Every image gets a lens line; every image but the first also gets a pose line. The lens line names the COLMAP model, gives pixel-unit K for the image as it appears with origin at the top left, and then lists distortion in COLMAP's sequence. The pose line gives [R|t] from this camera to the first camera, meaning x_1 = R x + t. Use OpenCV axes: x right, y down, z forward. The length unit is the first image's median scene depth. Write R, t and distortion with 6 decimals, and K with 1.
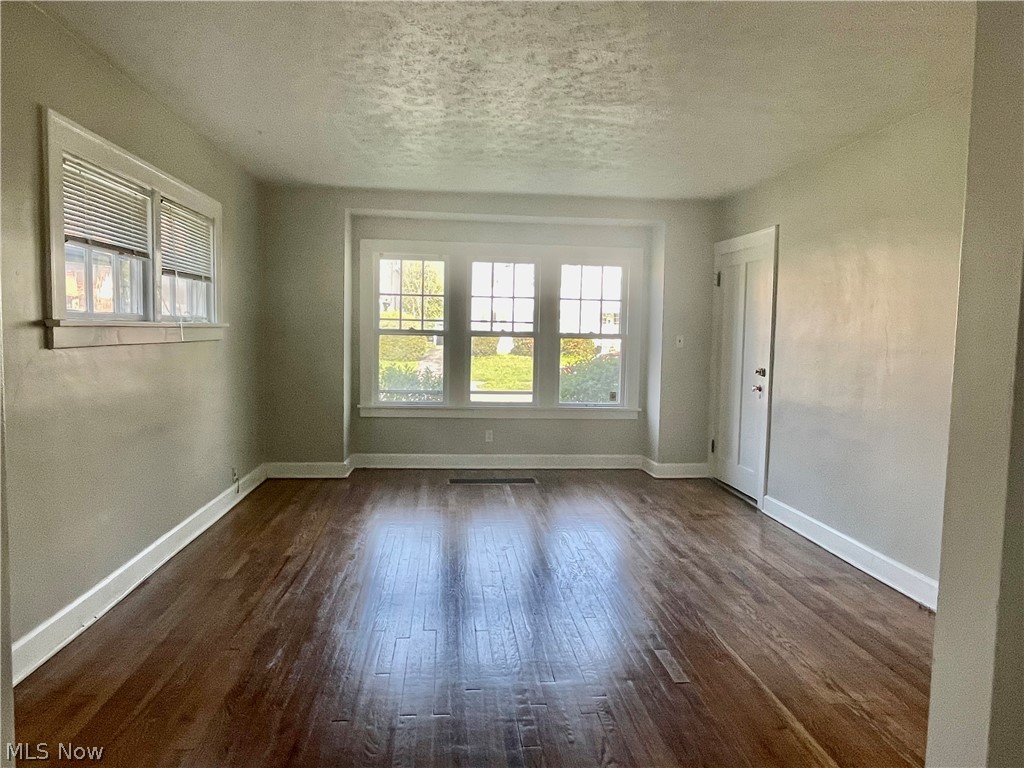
lens RADIAL K [[653.2, 0, 506.8], [0, 653.2, 381.0], [0, 0, 1]] dist [-0.028349, 0.001431]
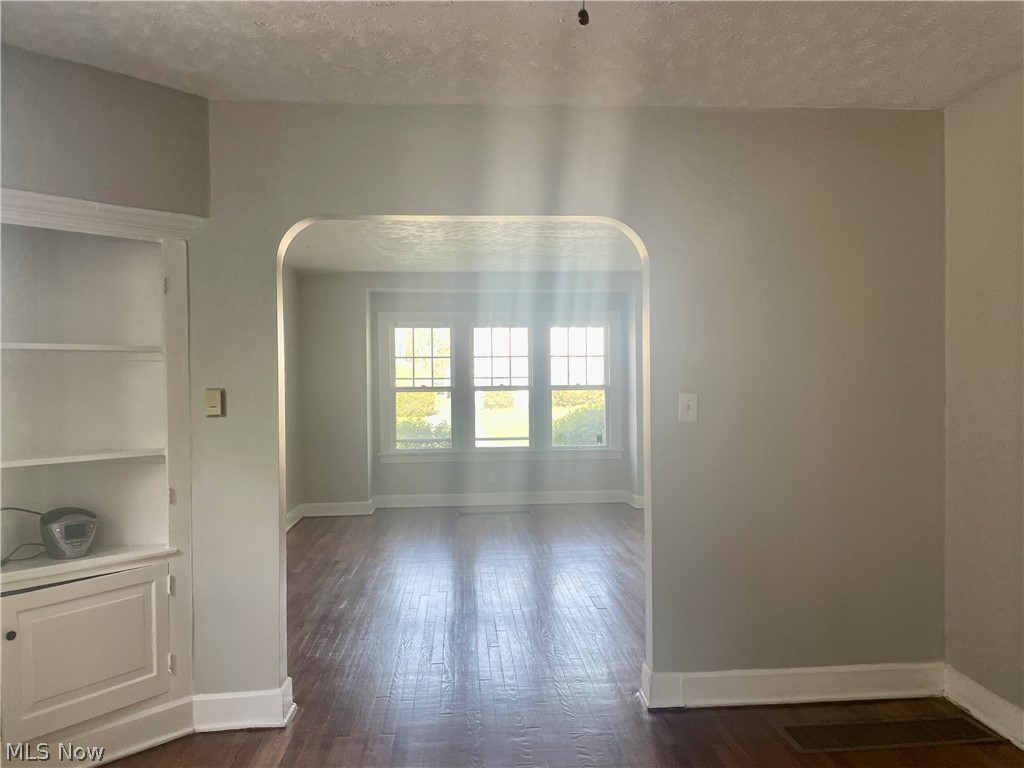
lens RADIAL K [[859.4, 0, 518.3], [0, 859.4, 387.6], [0, 0, 1]] dist [0.057258, -0.040401]
pose [[0.999171, -0.030832, -0.026577, 0.065176], [0.029079, 0.997526, -0.063998, 0.026116], [0.028485, 0.063172, 0.997596, -0.534346]]
